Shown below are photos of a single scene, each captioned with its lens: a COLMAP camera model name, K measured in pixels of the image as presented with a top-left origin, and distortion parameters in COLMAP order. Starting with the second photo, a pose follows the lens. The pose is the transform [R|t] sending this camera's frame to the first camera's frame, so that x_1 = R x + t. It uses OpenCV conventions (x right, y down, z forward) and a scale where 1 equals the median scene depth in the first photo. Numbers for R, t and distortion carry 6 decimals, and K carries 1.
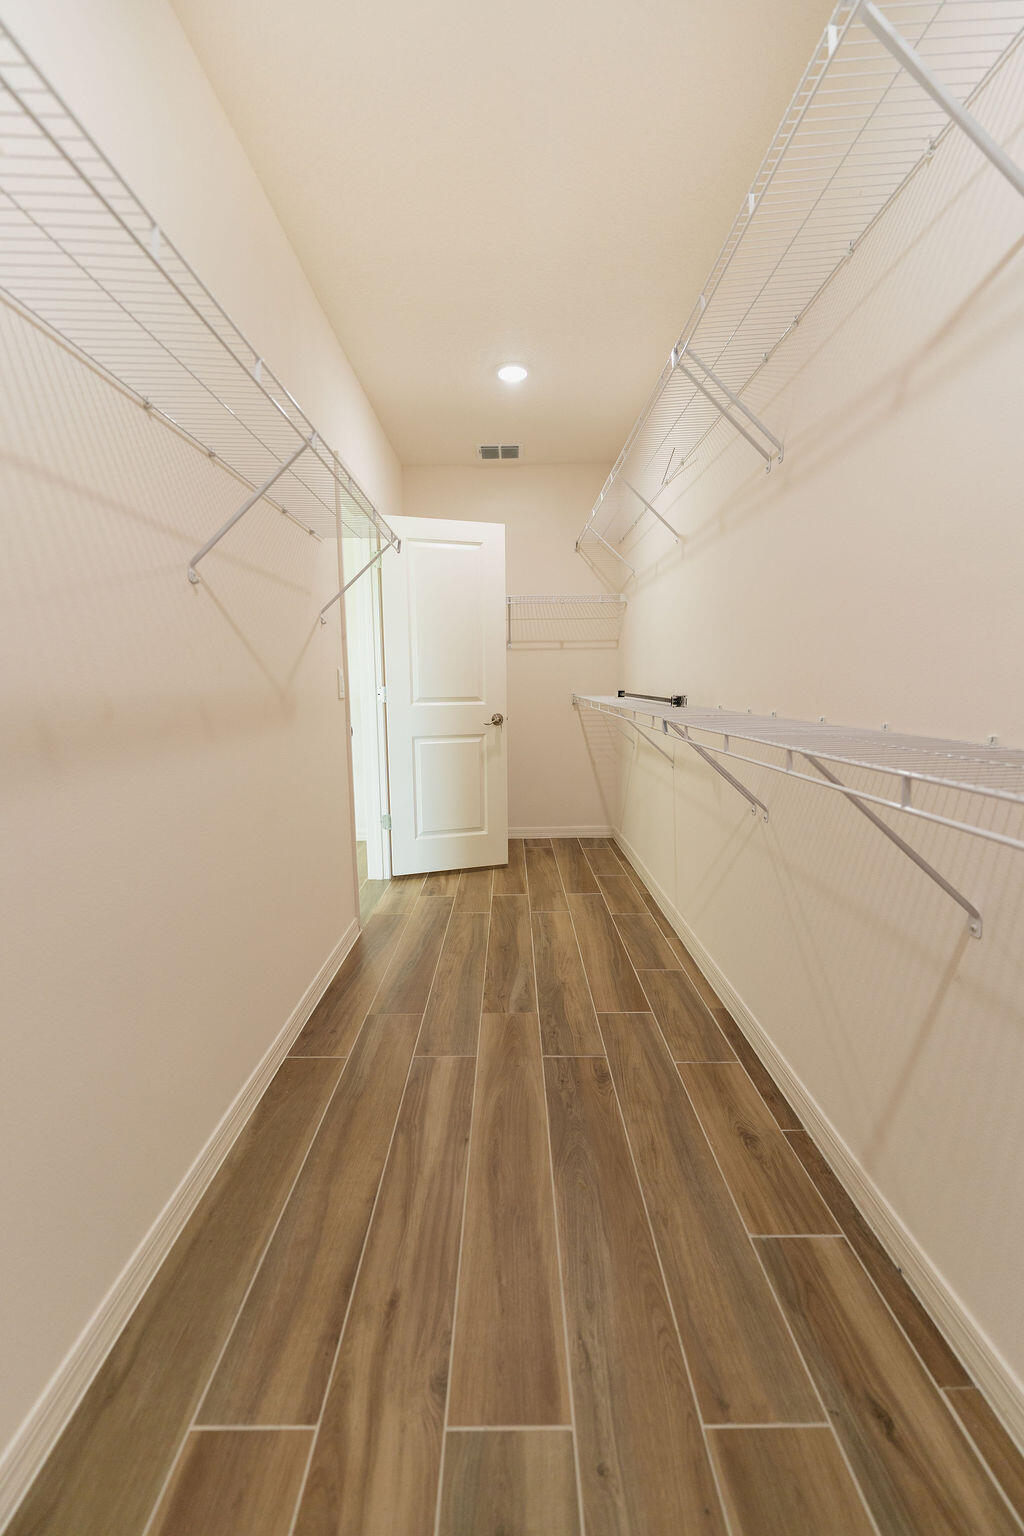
lens RADIAL K [[621.1, 0, 497.4], [0, 621.1, 768.6], [0, 0, 1]] dist [-0.000637, -0.000055]
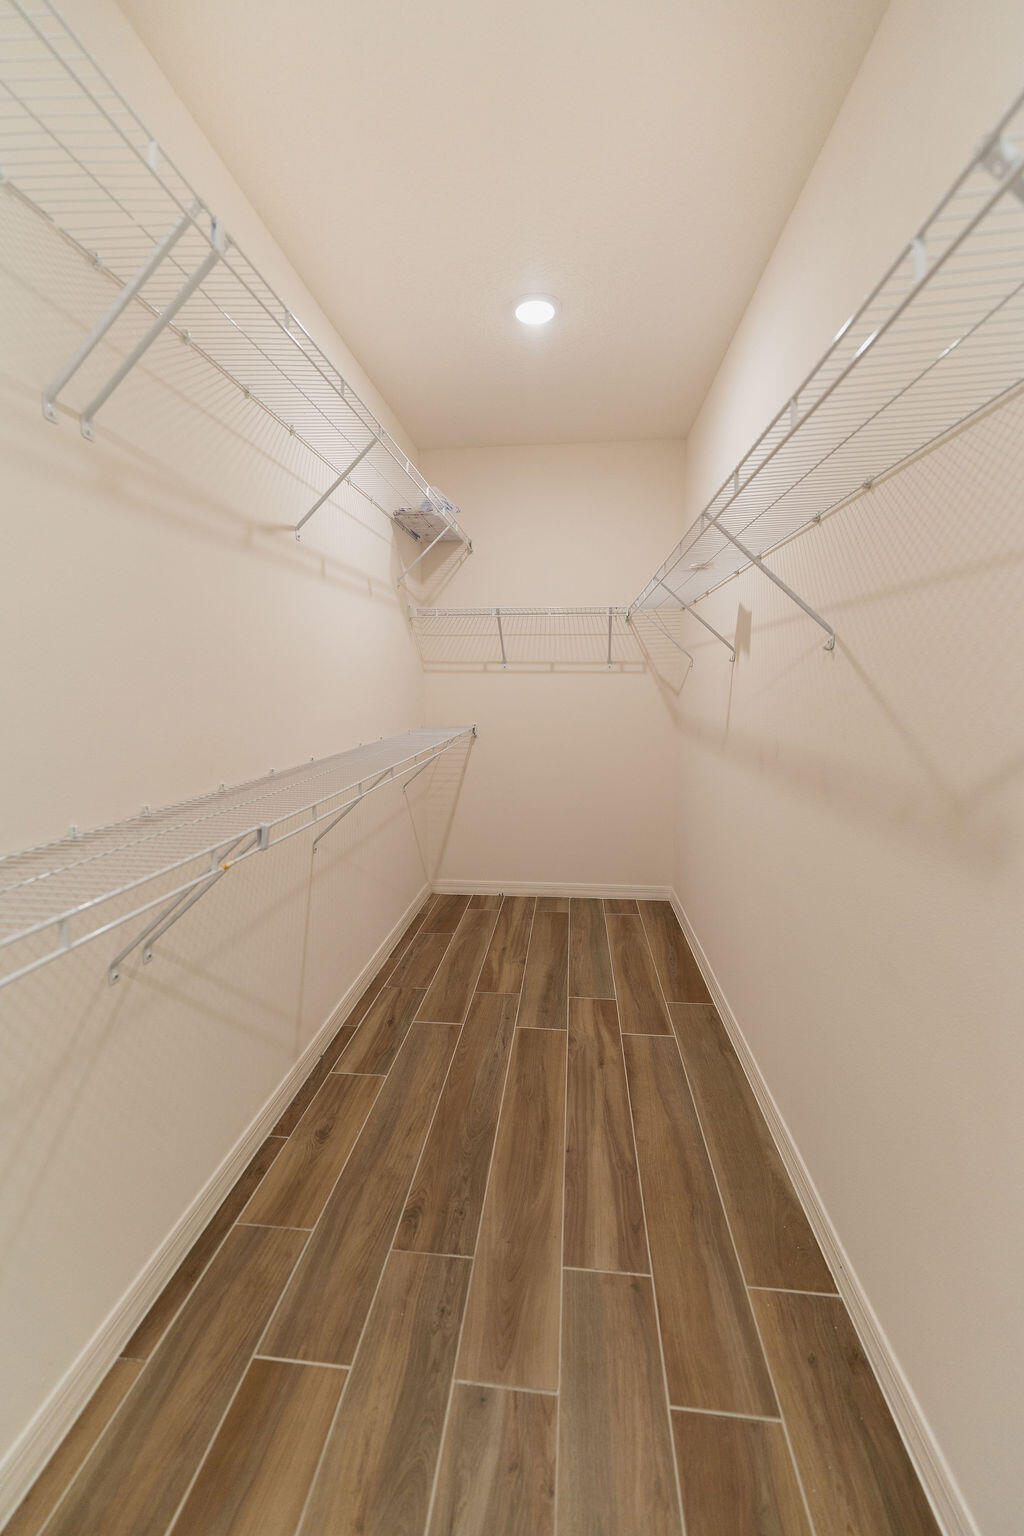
lens RADIAL K [[621.1, 0, 504.8], [0, 621.1, 771.5], [0, 0, 1]] dist [-0.000637, -0.000055]
pose [[-0.995568, 0.000995, 0.094037, -0.042227], [0.027270, 0.960034, 0.278552, -0.367966], [-0.090002, 0.279882, -0.955806, 1.883241]]
